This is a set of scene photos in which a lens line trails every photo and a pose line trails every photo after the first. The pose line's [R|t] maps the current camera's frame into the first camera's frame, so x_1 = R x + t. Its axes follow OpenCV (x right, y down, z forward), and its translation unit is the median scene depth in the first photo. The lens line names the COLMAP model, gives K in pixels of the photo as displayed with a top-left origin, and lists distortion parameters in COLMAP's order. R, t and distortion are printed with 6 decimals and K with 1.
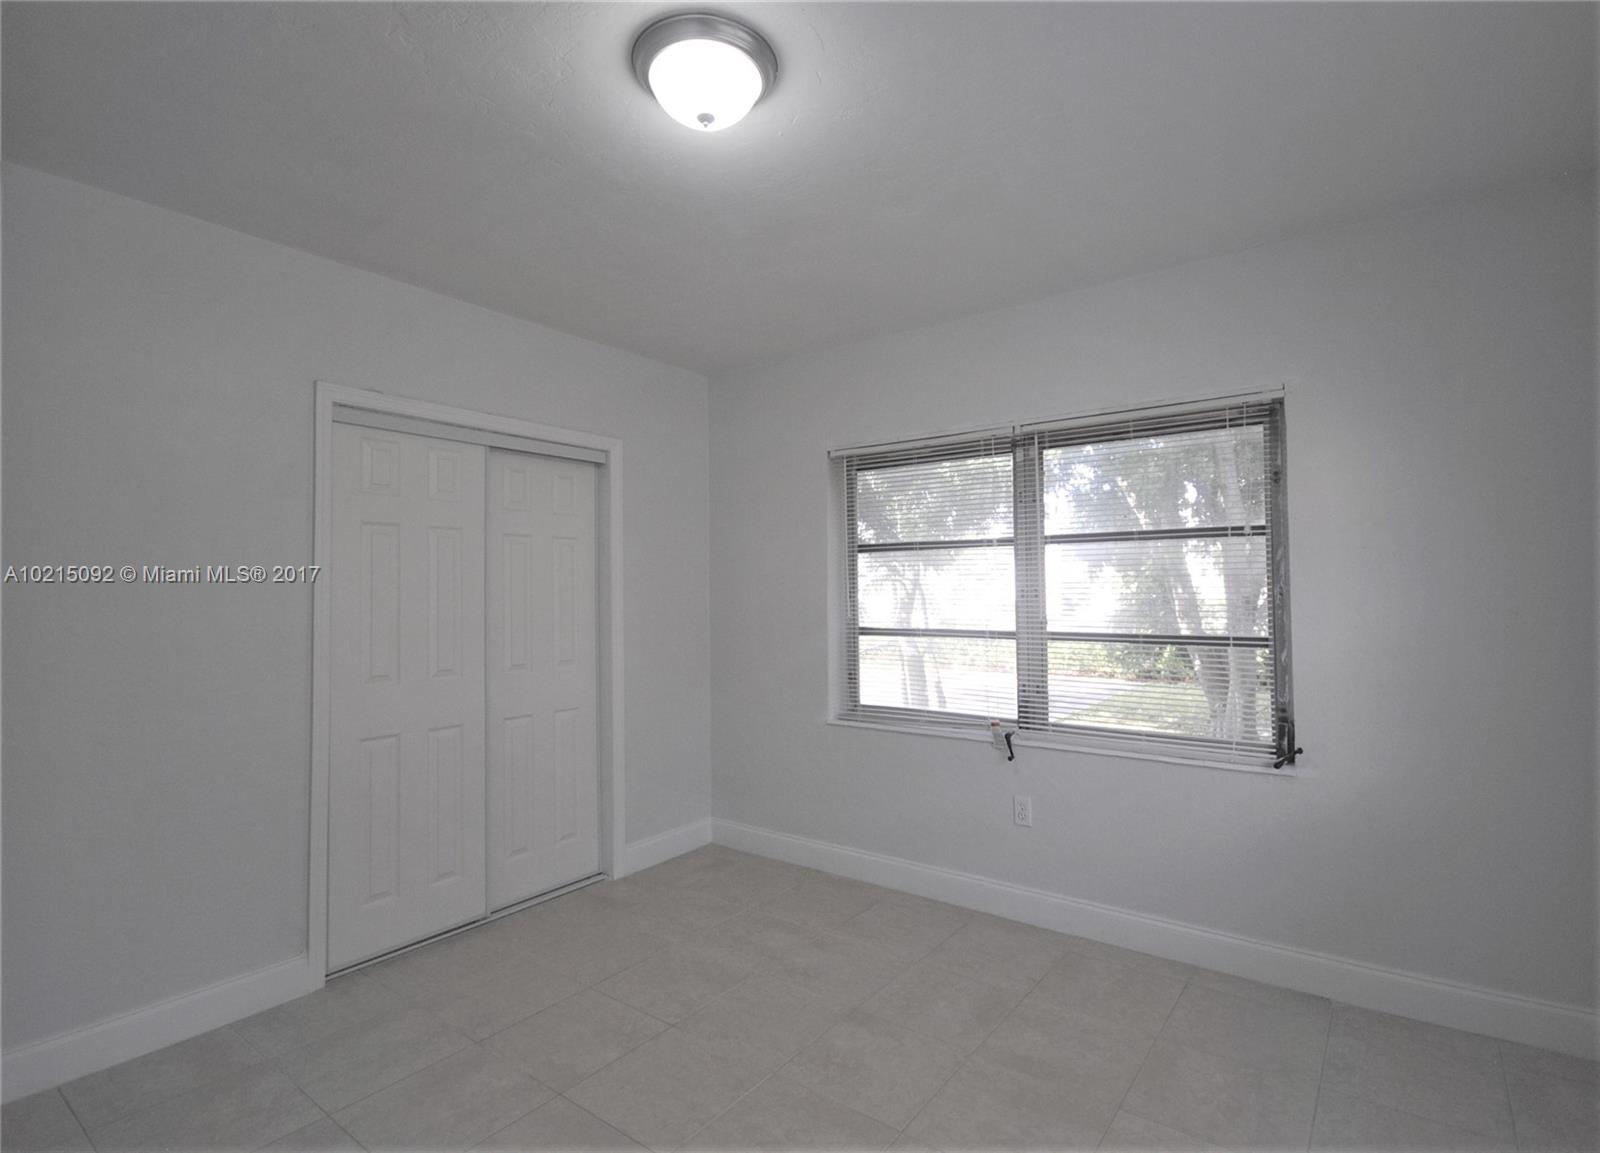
lens RADIAL K [[779.2, 0, 800.0], [0, 779.2, 576.5], [0, 0, 1]] dist [0.000415, 0.000004]
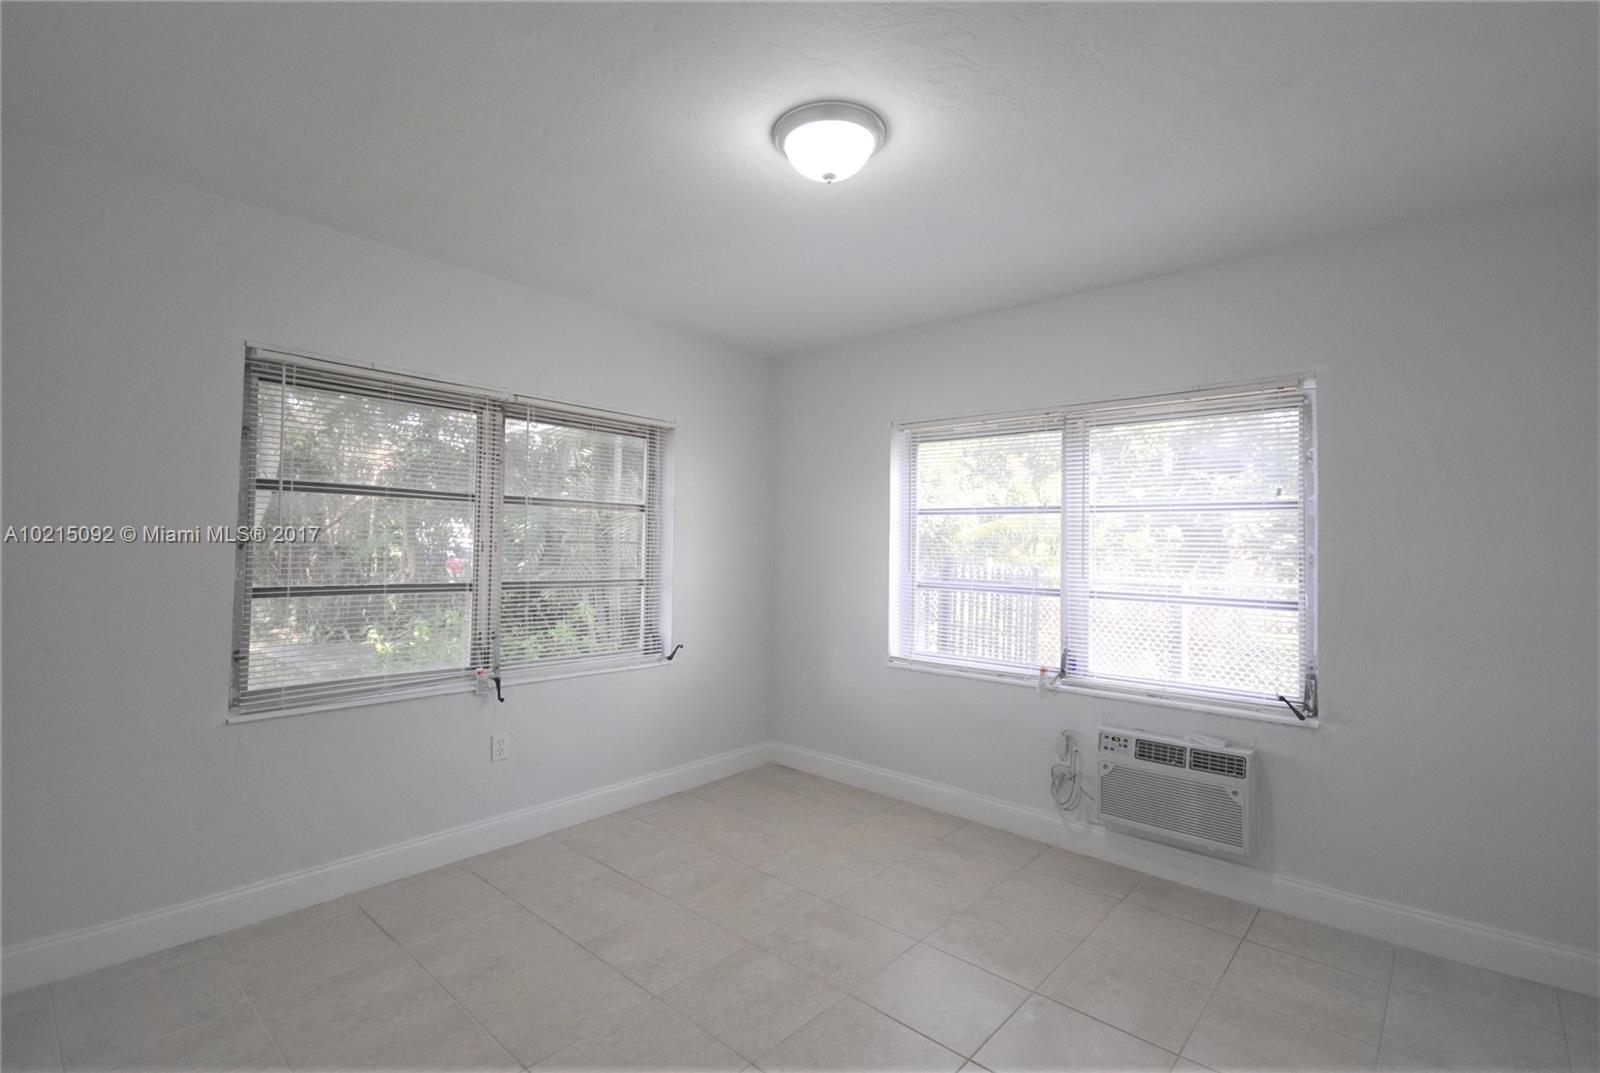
lens RADIAL K [[727.3, 0, 800.0], [0, 727.3, 536.5], [0, 0, 1]] dist [0.000001, -0.000072]
pose [[0.081510, 0.025524, 0.996346, -0.703745], [-0.035532, 0.999111, -0.022688, 0.015301], [-0.996039, -0.033553, 0.082345, 0.509453]]
